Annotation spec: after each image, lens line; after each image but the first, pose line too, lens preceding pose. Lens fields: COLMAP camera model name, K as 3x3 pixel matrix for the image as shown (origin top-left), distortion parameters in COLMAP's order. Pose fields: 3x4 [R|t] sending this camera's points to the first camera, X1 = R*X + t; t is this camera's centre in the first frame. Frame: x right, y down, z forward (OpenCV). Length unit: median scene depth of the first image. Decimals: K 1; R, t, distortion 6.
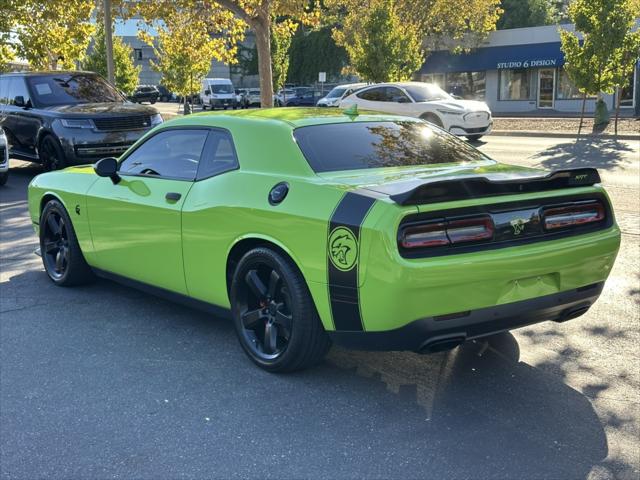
lens RADIAL K [[886.5, 0, 320.0], [0, 886.5, 240.0], [0, 0, 1]] dist [0.187954, -0.407675]
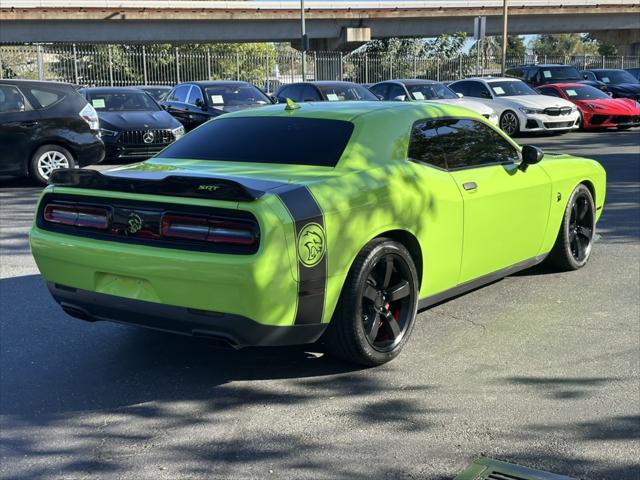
lens RADIAL K [[886.5, 0, 320.0], [0, 886.5, 240.0], [0, 0, 1]] dist [0.187954, -0.407675]
pose [[0.284530, 0.164026, -0.944531, 1.150856], [-0.137353, 0.982064, 0.129167, -0.146940], [0.948776, 0.092982, 0.301956, 0.836039]]
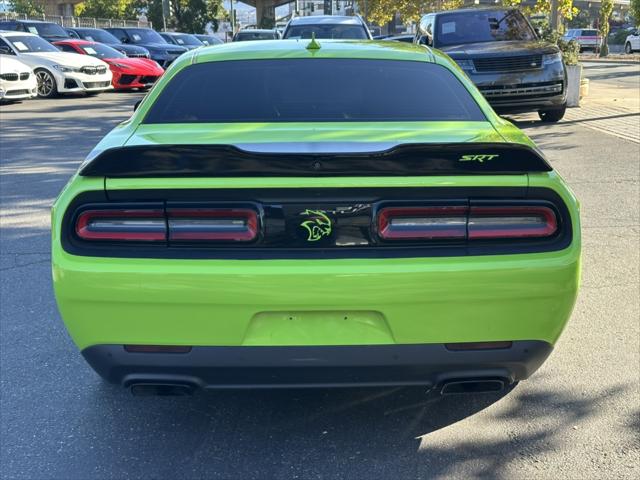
lens RADIAL K [[886.5, 0, 320.0], [0, 886.5, 240.0], [0, 0, 1]] dist [0.187954, -0.407675]
pose [[0.808754, 0.129176, -0.573785, 0.542630], [-0.094296, 0.991441, 0.090292, -0.059277], [0.580538, -0.018919, 0.814013, 0.461950]]
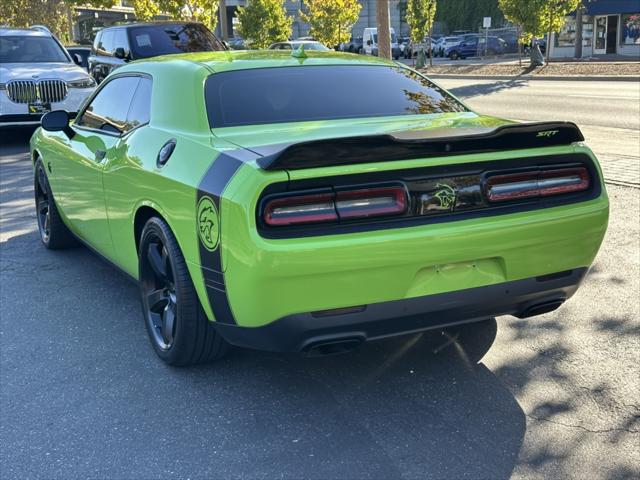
lens RADIAL K [[886.5, 0, 320.0], [0, 886.5, 240.0], [0, 0, 1]] dist [0.187954, -0.407675]
pose [[0.981554, 0.022614, -0.189846, 0.245300], [-0.012357, 0.998408, 0.055041, -0.018444], [0.190788, -0.051680, 0.980270, 0.199358]]
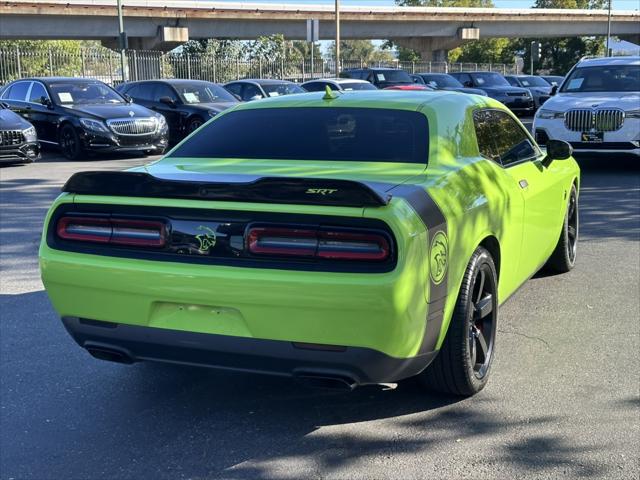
lens RADIAL K [[886.5, 0, 320.0], [0, 886.5, 240.0], [0, 0, 1]] dist [0.187954, -0.407675]
pose [[0.492401, 0.147118, -0.857845, 0.891660], [-0.129741, 0.987006, 0.094798, -0.097628], [0.860644, 0.064619, 0.505090, 0.640216]]
